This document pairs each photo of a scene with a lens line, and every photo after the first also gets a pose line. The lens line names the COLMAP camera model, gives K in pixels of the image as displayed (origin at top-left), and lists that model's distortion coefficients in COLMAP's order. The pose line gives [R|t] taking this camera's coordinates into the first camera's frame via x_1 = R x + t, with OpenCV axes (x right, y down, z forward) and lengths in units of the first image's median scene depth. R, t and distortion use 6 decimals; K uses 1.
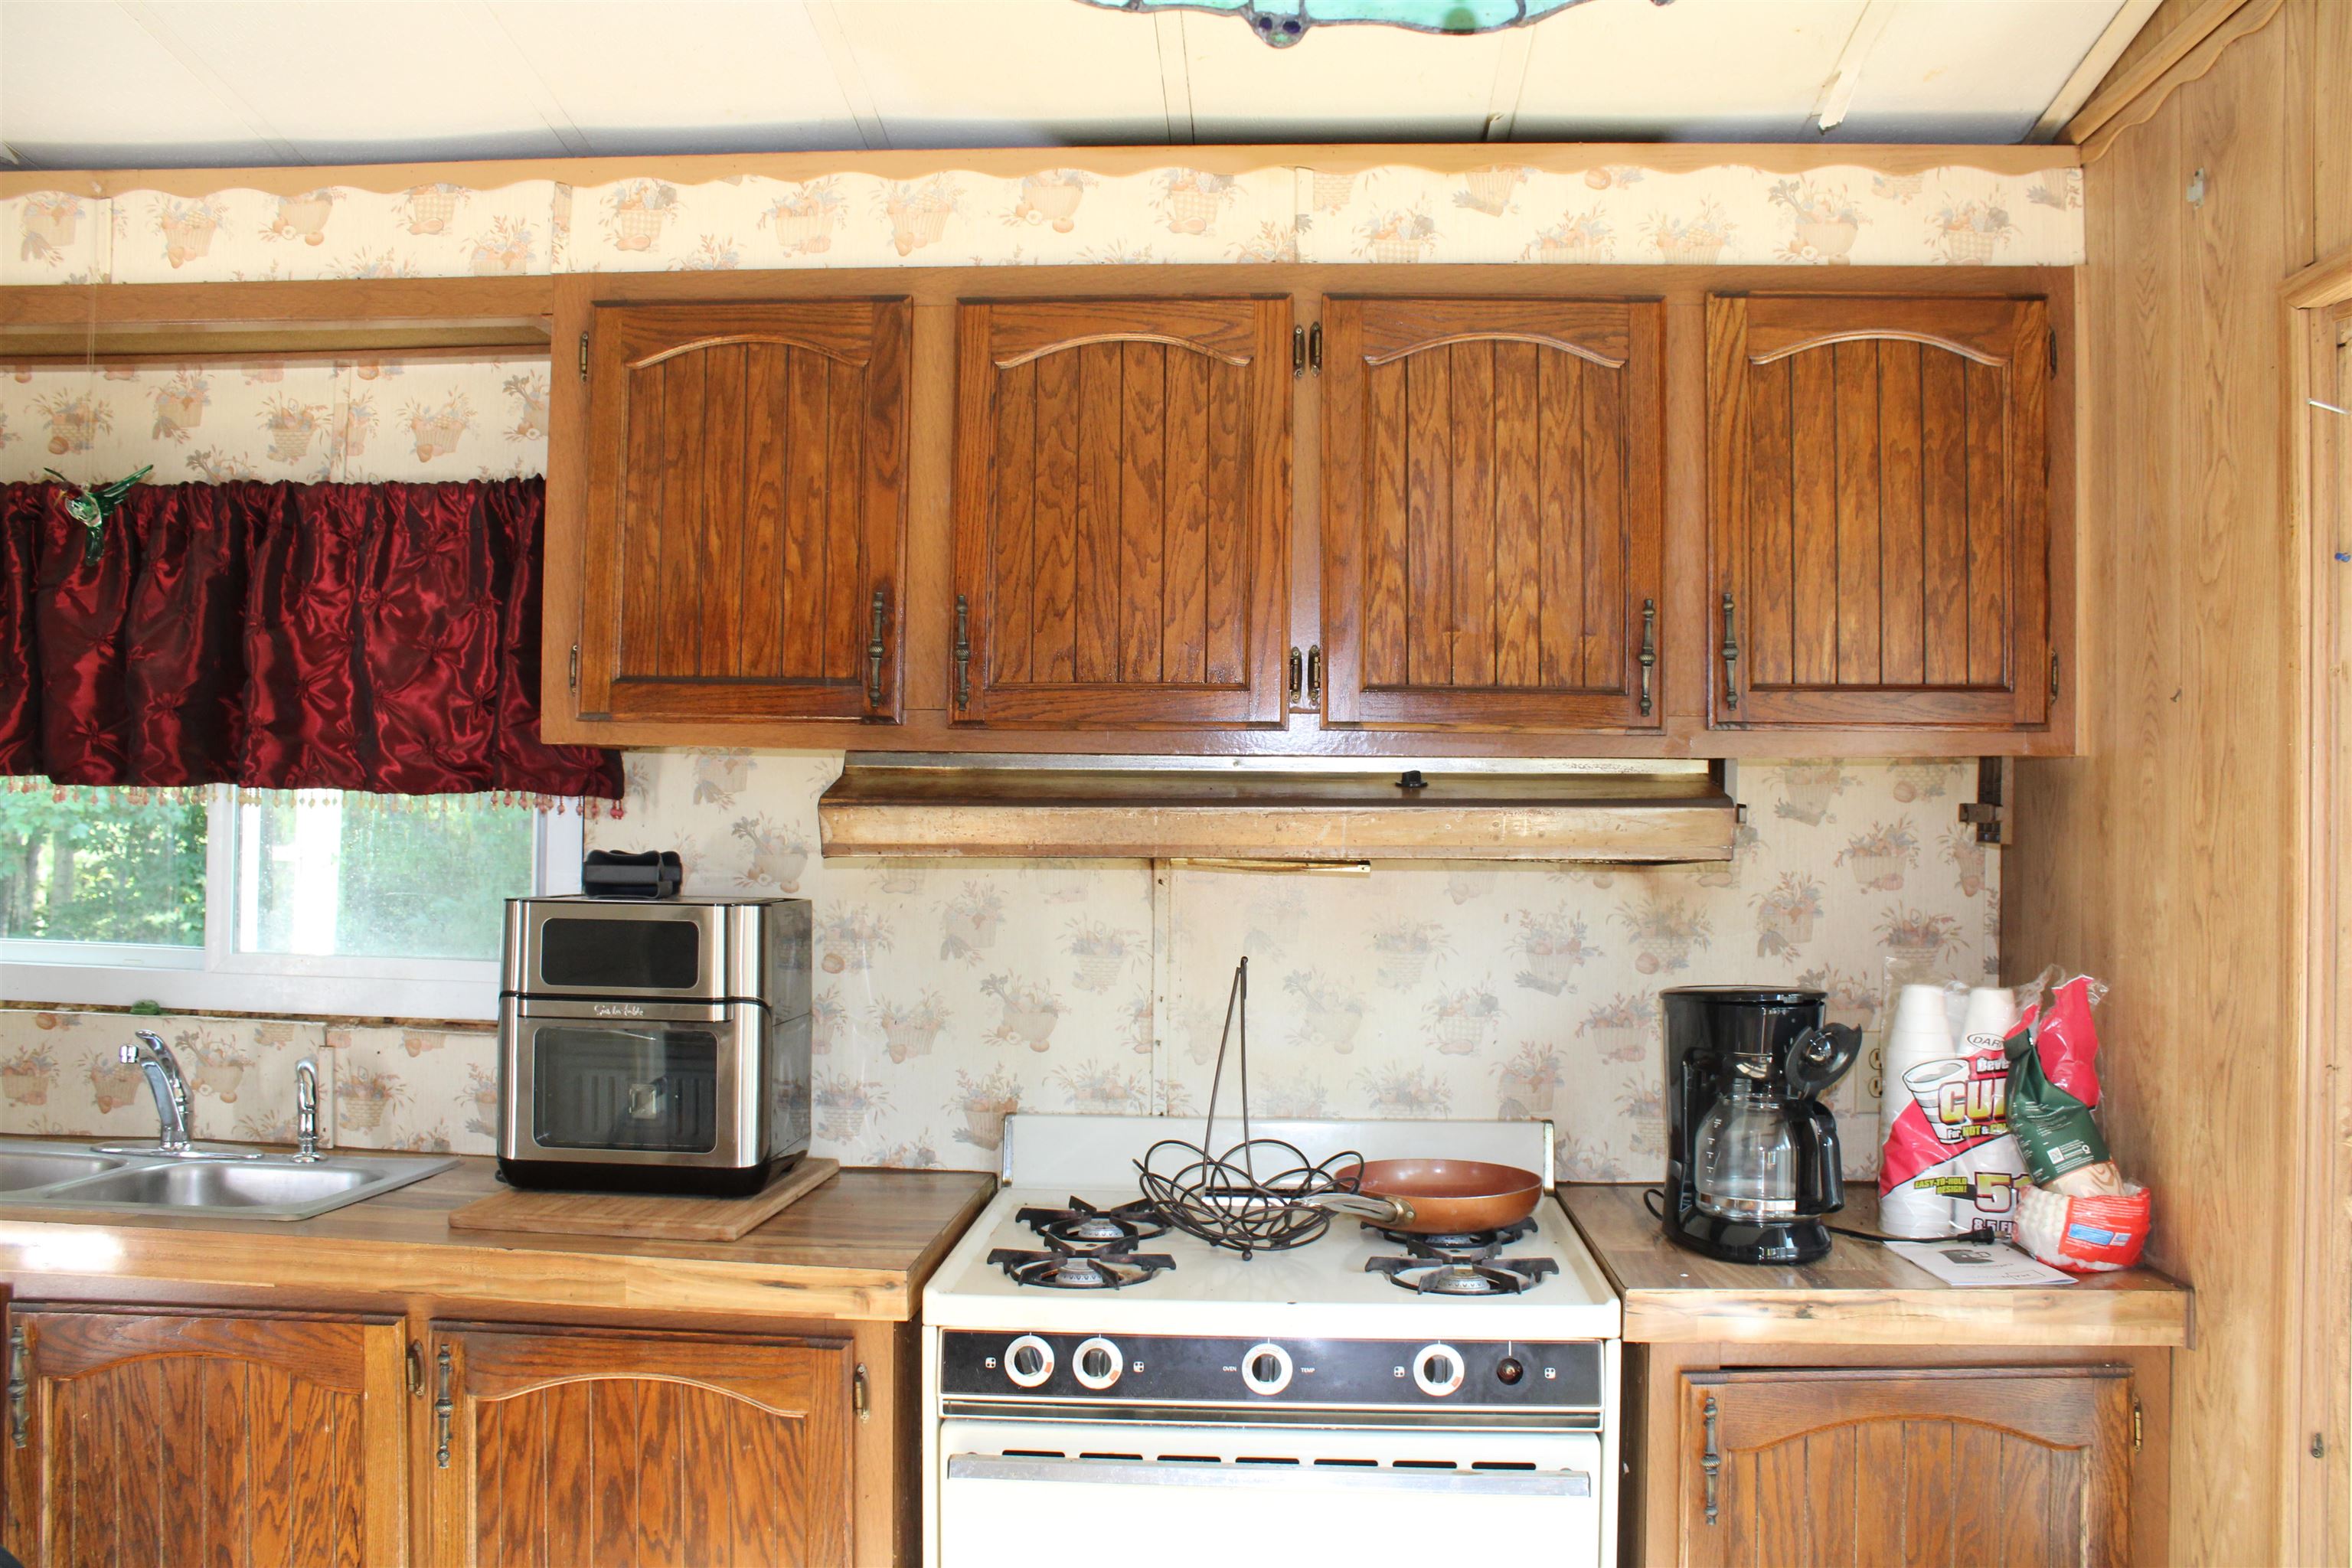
lens RADIAL K [[1963.8, 0, 1124.7], [0, 1963.8, 781.9], [0, 0, 1]] dist [-0.159247, 0.142544]
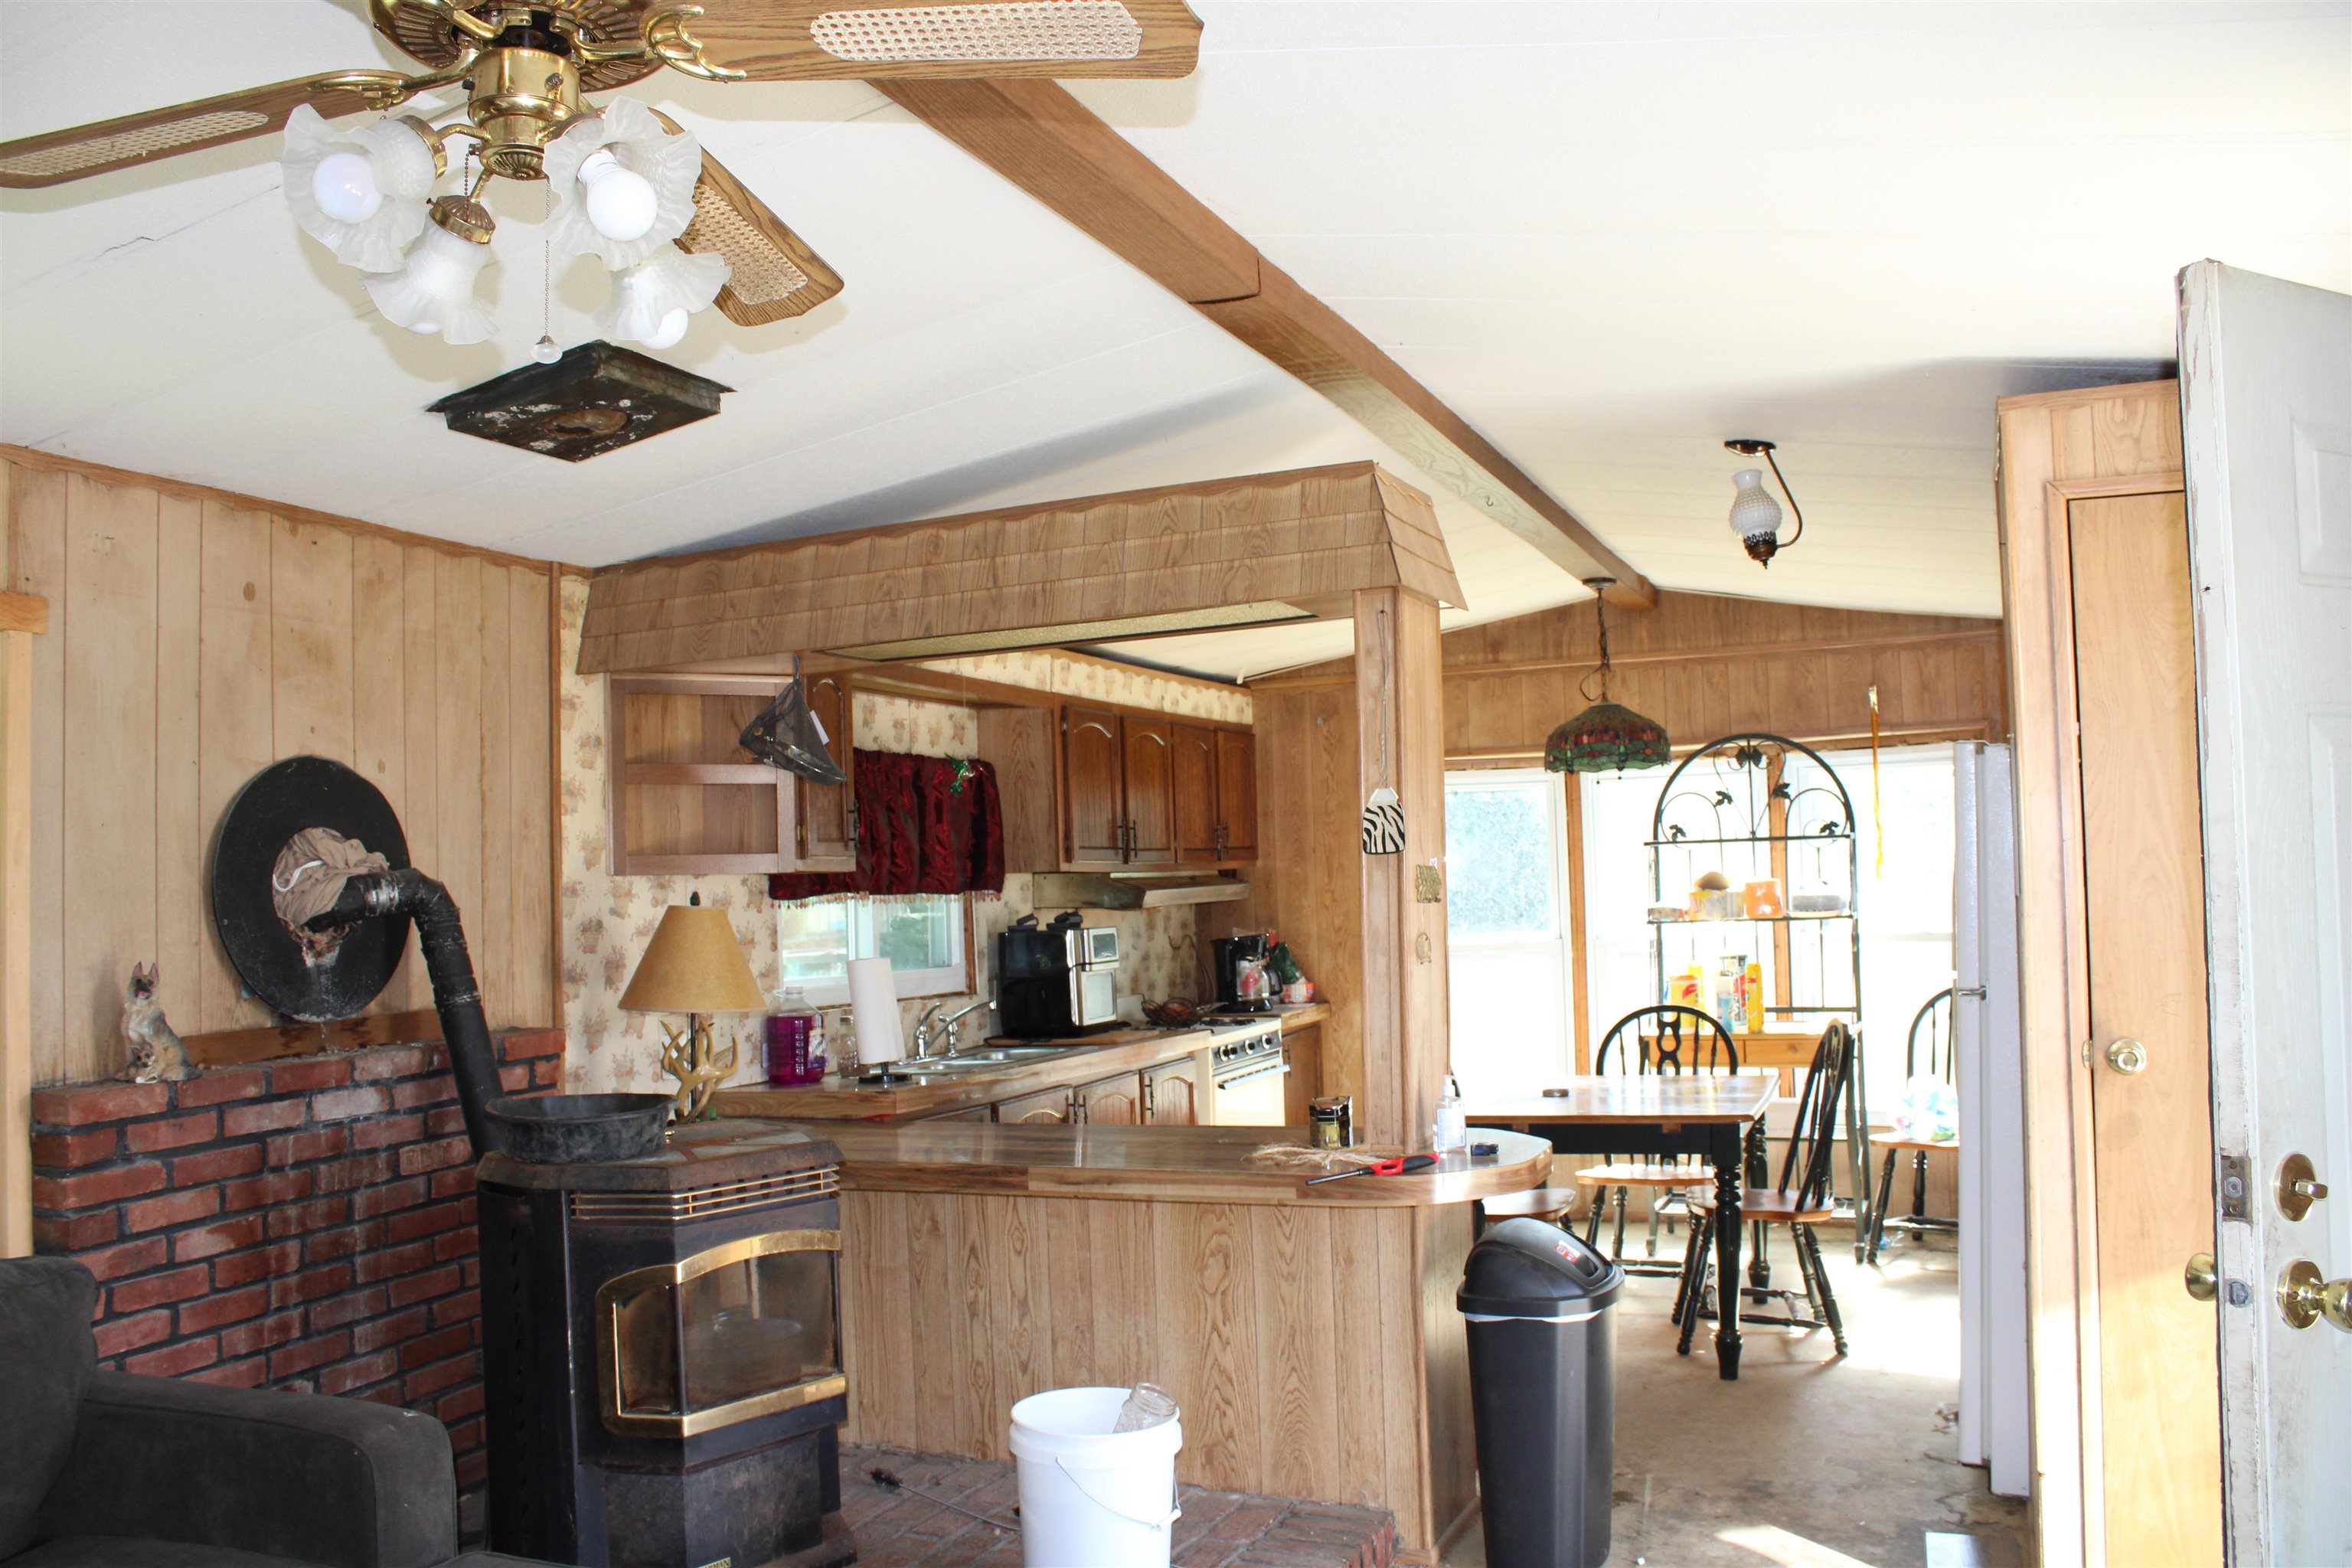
lens RADIAL K [[1963.8, 0, 1193.8], [0, 1963.8, 793.1], [0, 0, 1]] dist [-0.159247, 0.142544]
pose [[0.316645, 0.020265, 0.948328, -2.727198], [0.023088, 0.999311, -0.029064, -0.043256], [-0.948263, 0.031098, 0.315959, -0.027449]]
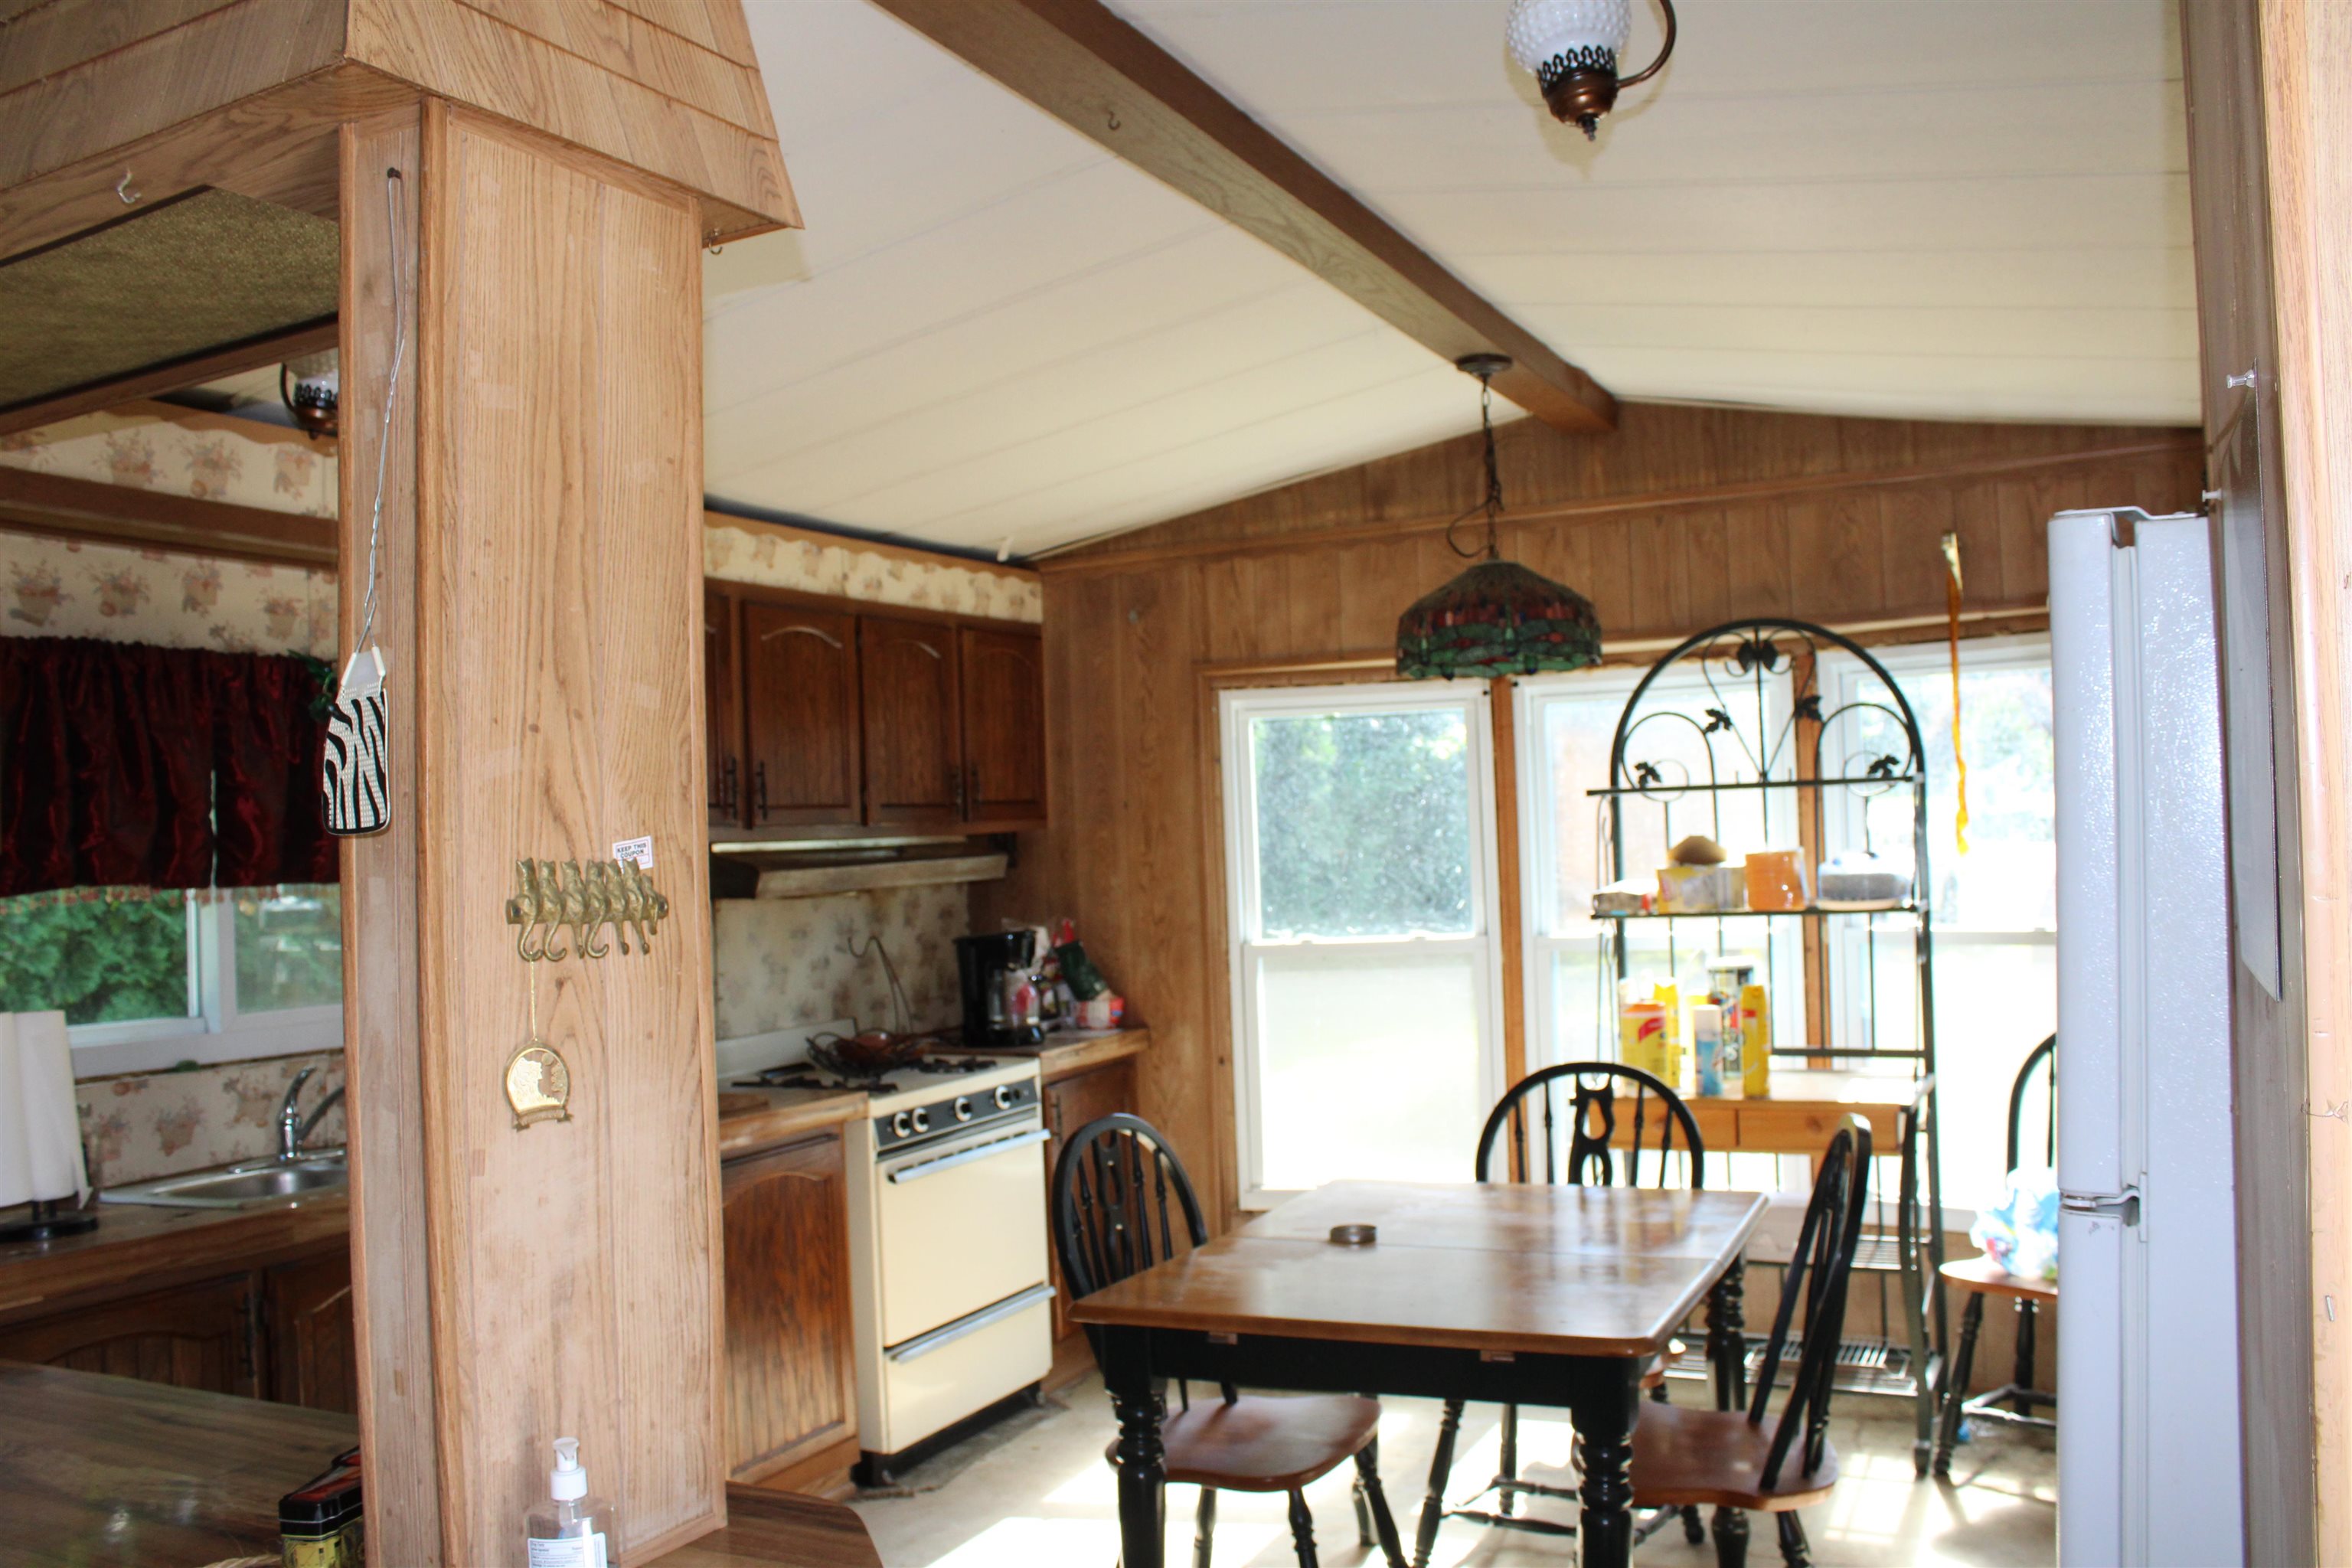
lens RADIAL K [[1963.8, 0, 1196.2], [0, 1963.8, 796.2], [0, 0, 1]] dist [-0.159247, 0.142544]
pose [[0.379398, -0.008293, 0.925197, -1.589478], [0.030043, 0.999543, -0.003360, -0.038397], [-0.924746, 0.029070, 0.379473, -0.104659]]
